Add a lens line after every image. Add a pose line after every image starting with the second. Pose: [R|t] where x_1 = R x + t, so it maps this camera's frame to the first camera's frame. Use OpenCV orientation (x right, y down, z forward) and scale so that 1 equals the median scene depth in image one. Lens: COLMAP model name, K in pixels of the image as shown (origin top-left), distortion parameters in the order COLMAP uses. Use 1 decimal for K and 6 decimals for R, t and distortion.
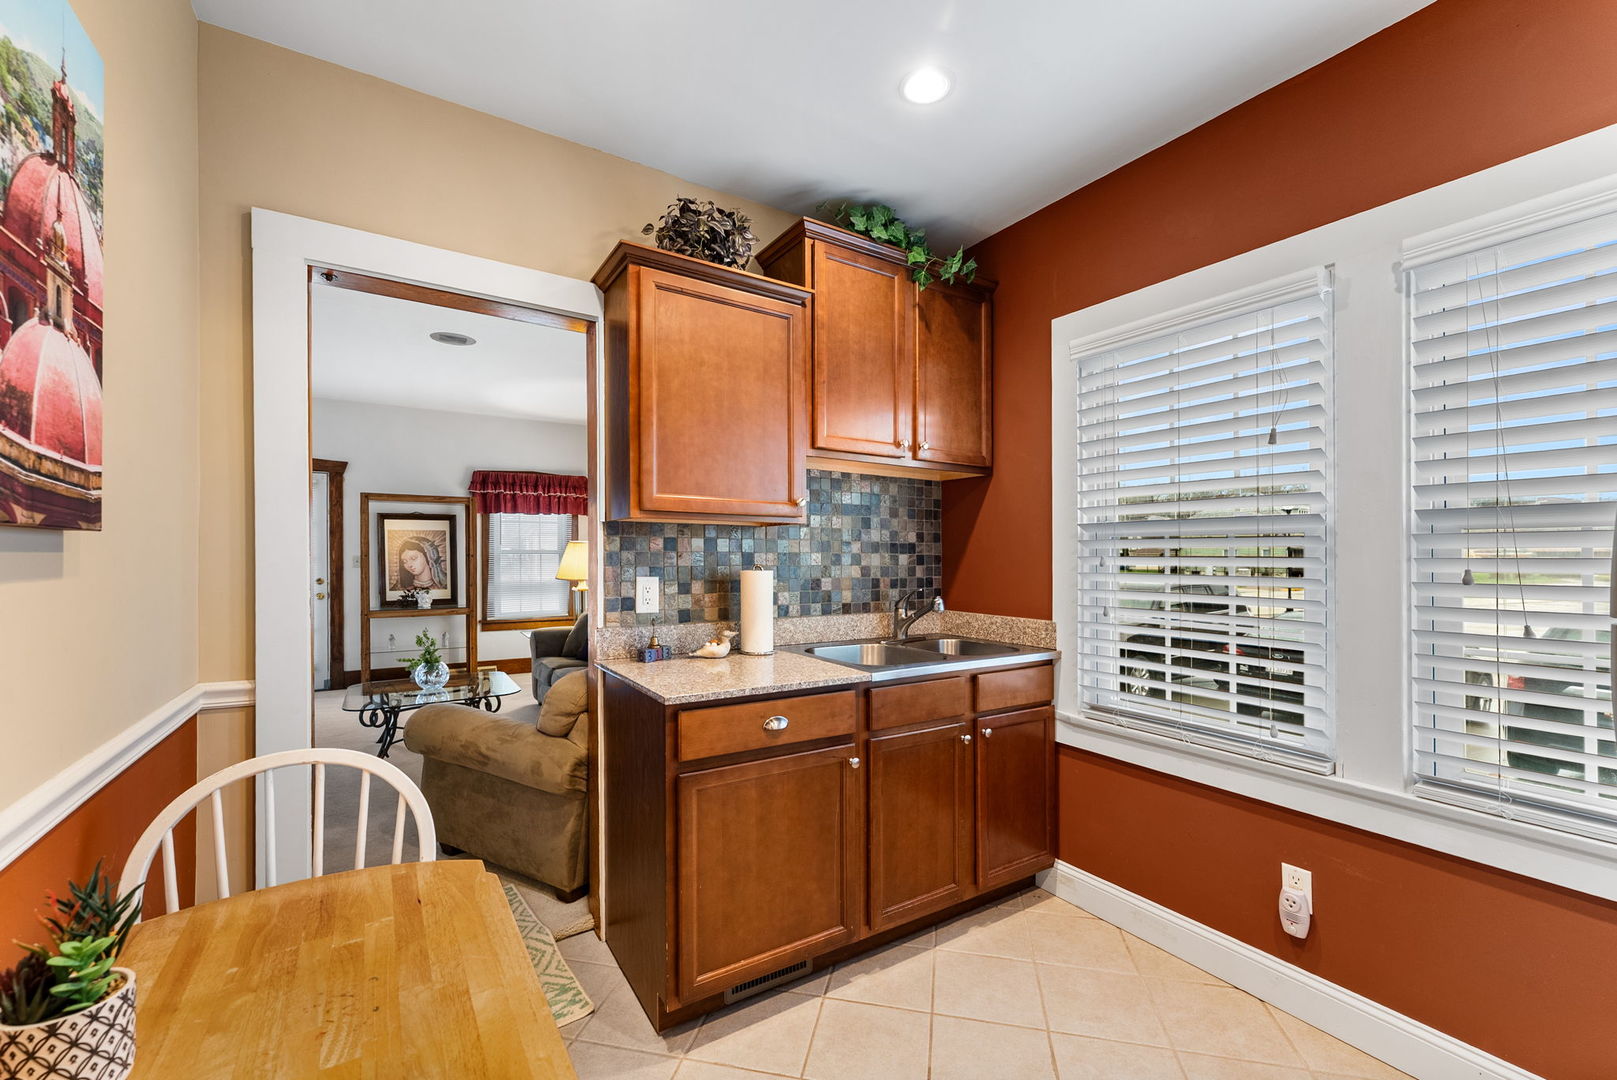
lens RADIAL K [[679.0, 0, 808.4], [0, 679.0, 574.6], [0, 0, 1]] dist [0.001297, 0.000183]
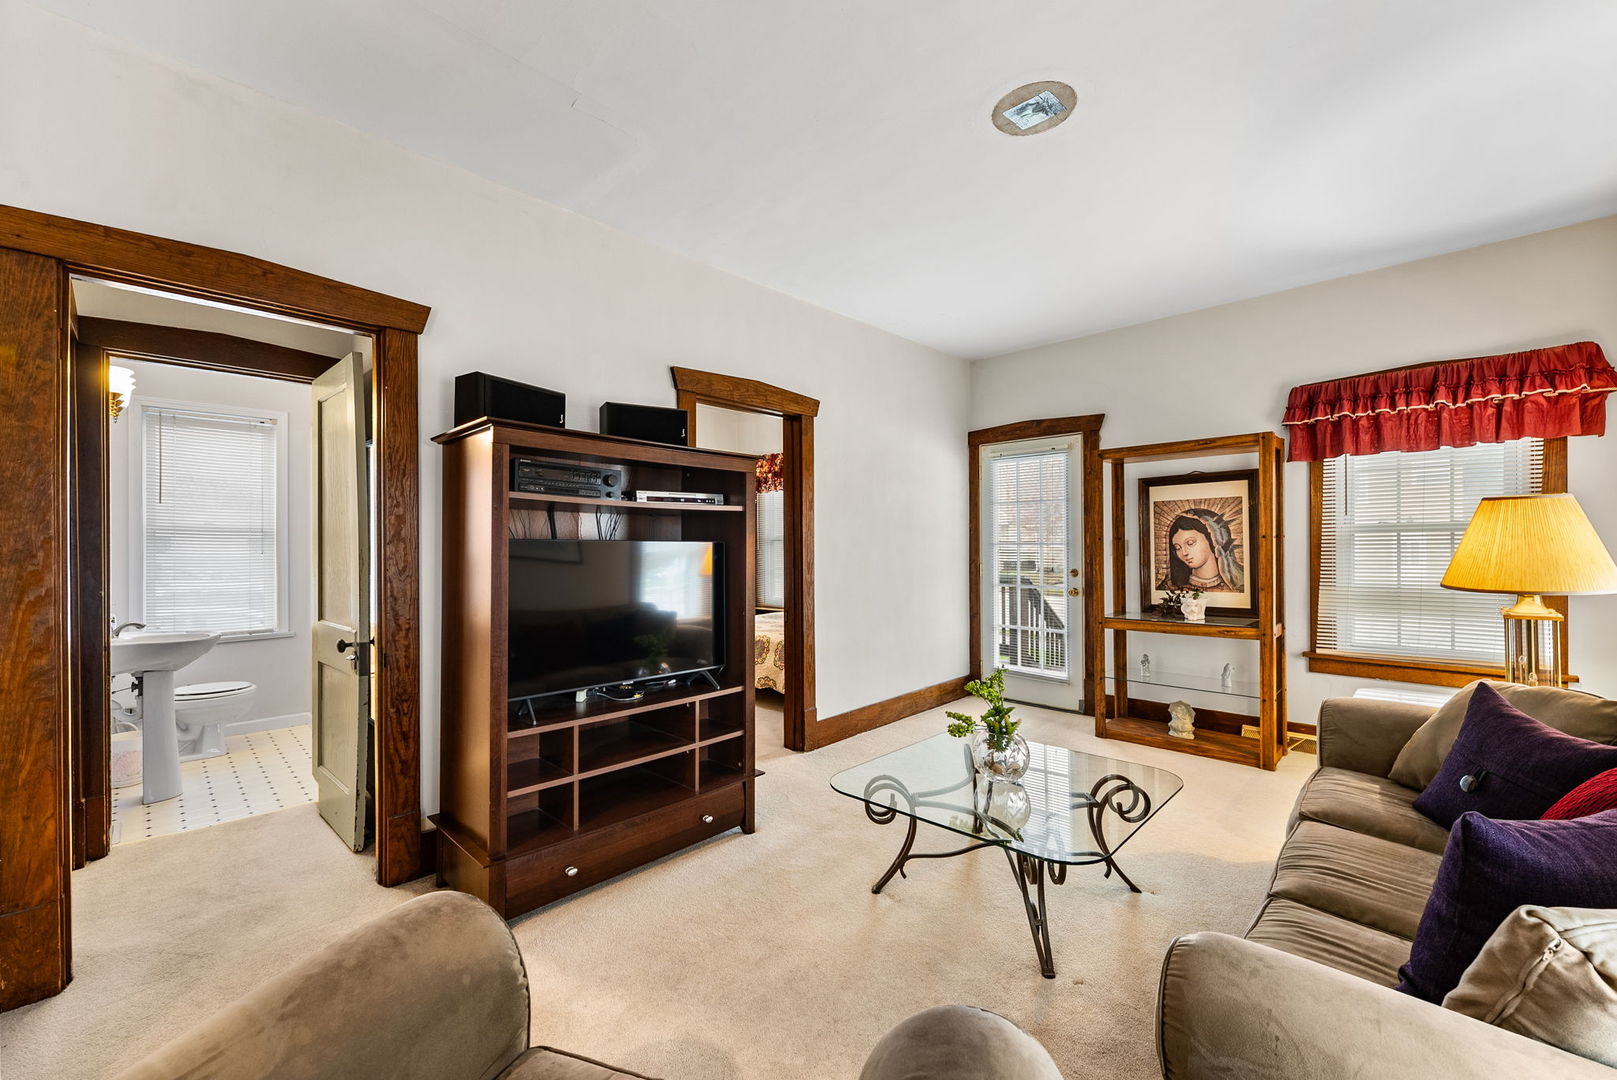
lens RADIAL K [[647.4, 0, 806.0], [0, 647.4, 545.1], [0, 0, 1]] dist [-0.000500, -0.000012]
pose [[0.235185, -0.010284, -0.971896, -0.062233], [-0.019253, 0.999699, -0.015237, -0.004655], [0.971760, 0.022295, 0.234916, 0.489436]]
